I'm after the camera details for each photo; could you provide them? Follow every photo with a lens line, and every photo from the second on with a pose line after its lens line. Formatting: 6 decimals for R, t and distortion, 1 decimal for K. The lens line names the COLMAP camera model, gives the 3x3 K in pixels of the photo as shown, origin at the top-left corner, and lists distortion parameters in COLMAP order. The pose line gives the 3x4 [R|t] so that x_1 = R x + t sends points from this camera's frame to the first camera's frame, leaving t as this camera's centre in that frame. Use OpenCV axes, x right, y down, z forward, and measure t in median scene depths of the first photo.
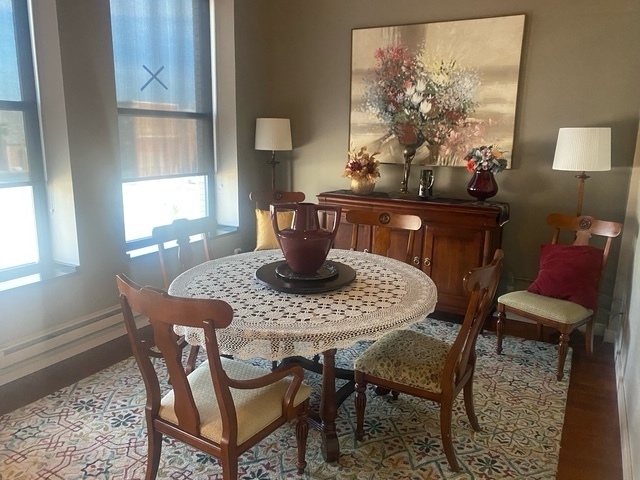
lens RADIAL K [[495.9, 0, 322.8], [0, 495.9, 240.2], [0, 0, 1]] dist [0.006653, -0.004686]
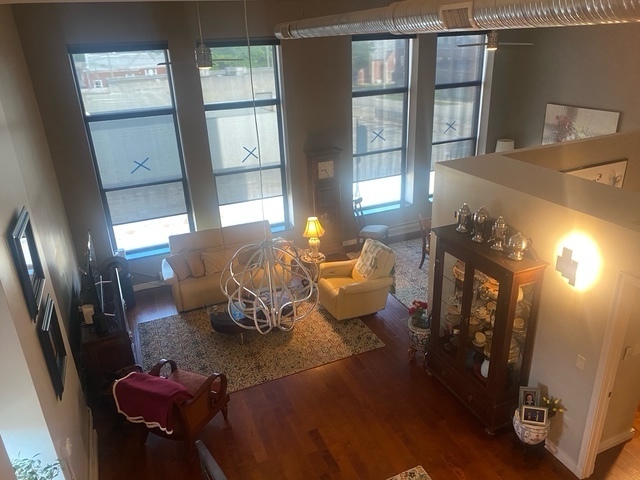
lens RADIAL K [[495.9, 0, 321.2], [0, 495.9, 241.8], [0, 0, 1]] dist [0.006653, -0.004686]
pose [[0.794633, 0.185421, -0.578080, 0.651025], [-0.077138, 0.975336, 0.206808, -0.235603], [0.602169, -0.119745, 0.789337, -1.327264]]
